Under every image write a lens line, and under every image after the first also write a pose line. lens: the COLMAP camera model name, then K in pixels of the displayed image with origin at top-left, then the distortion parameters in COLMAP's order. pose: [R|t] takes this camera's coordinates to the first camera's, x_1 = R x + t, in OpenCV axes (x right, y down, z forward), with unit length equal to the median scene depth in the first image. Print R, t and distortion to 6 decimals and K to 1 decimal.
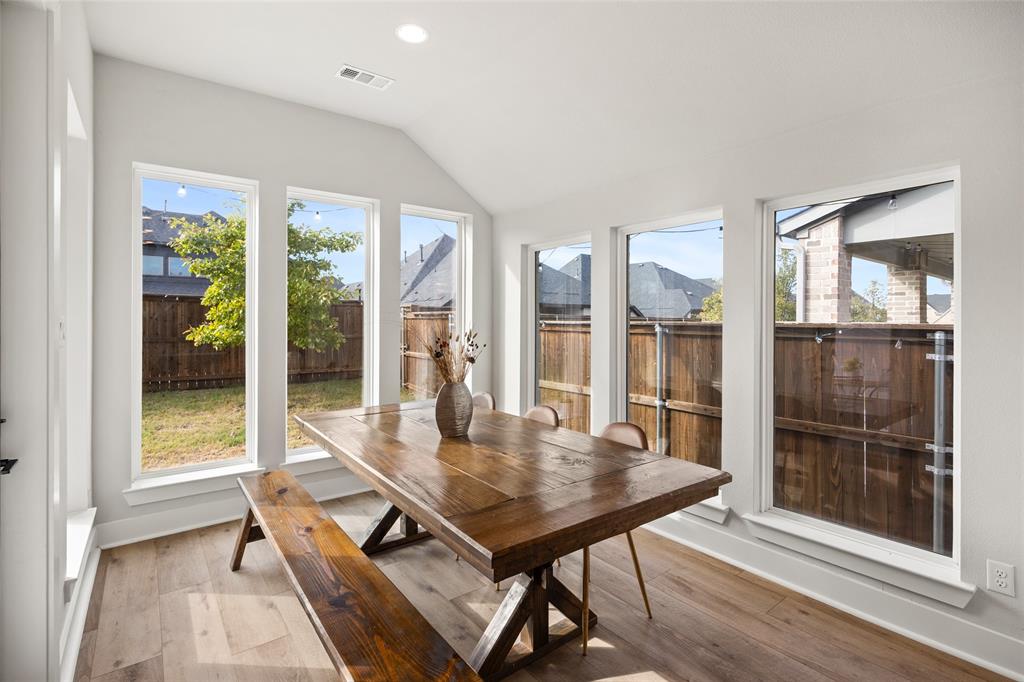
lens RADIAL K [[484.4, 0, 516.7], [0, 484.4, 324.6], [0, 0, 1]] dist [-0.003463, 0.000012]
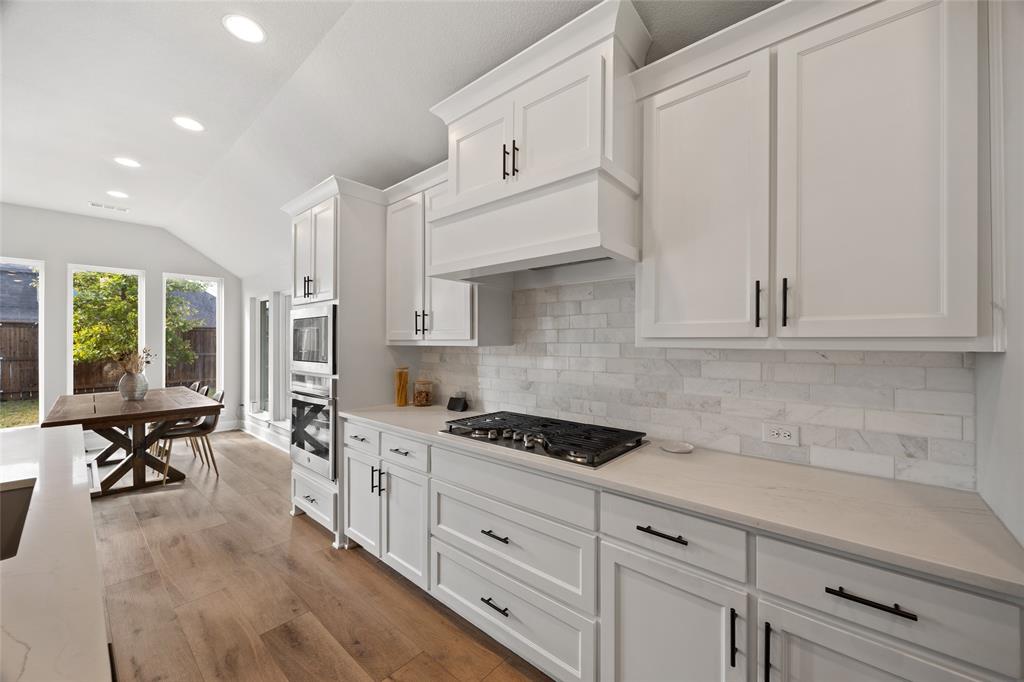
lens RADIAL K [[390.7, 0, 513.4], [0, 390.7, 340.0], [0, 0, 1]] dist [-0.001491, -0.001342]
pose [[0.980986, -0.004401, 0.194029, 0.520917], [0.006643, 0.999918, -0.010907, 0.004593], [-0.193965, 0.011988, 0.980935, -0.423634]]
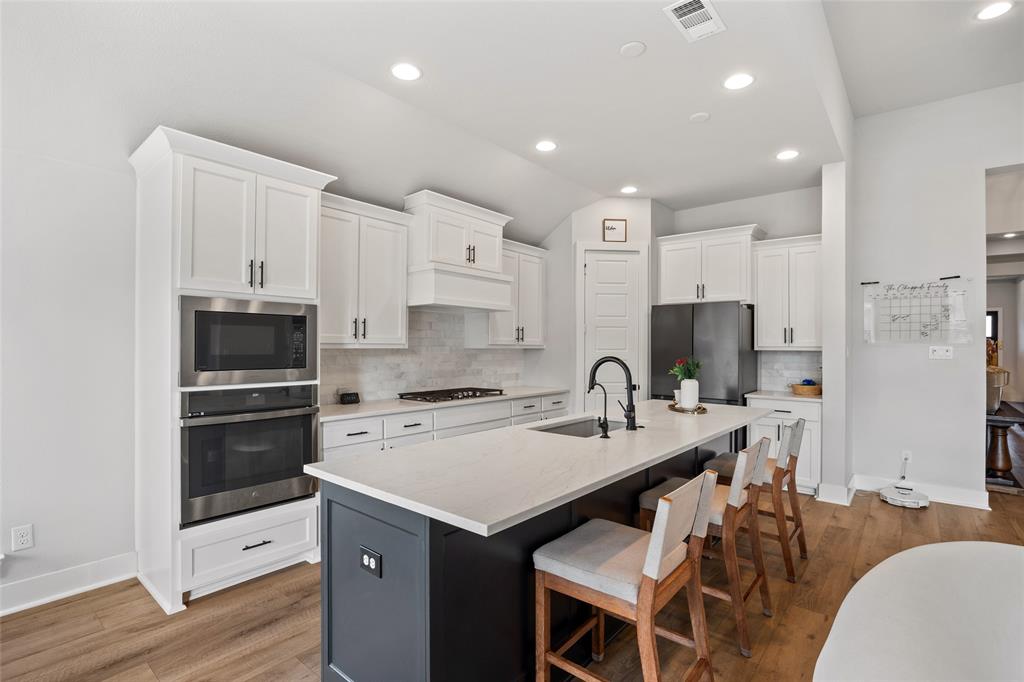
lens RADIAL K [[485.0, 0, 518.4], [0, 485.0, 343.9], [0, 0, 1]] dist [-0.015902, -0.001960]
pose [[-0.215996, -0.002238, 0.976392, -0.194807], [0.000155, 0.999997, 0.002327, -0.002317], [-0.976394, 0.000654, -0.215995, -0.019119]]
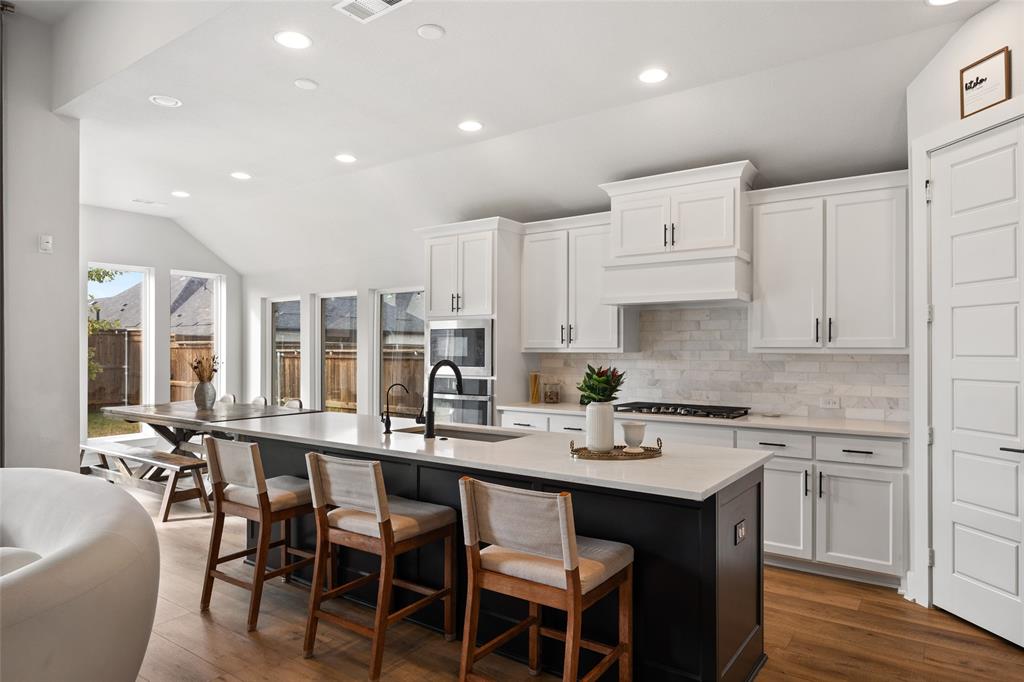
lens RADIAL K [[624.3, 0, 512.2], [0, 624.3, 343.7], [0, 0, 1]] dist [-0.008217, 0.005331]
pose [[0.958906, -0.002542, 0.283713, 0.161082], [0.006817, 0.999878, -0.014080, 0.004863], [-0.283643, 0.015435, 0.958806, -0.820443]]
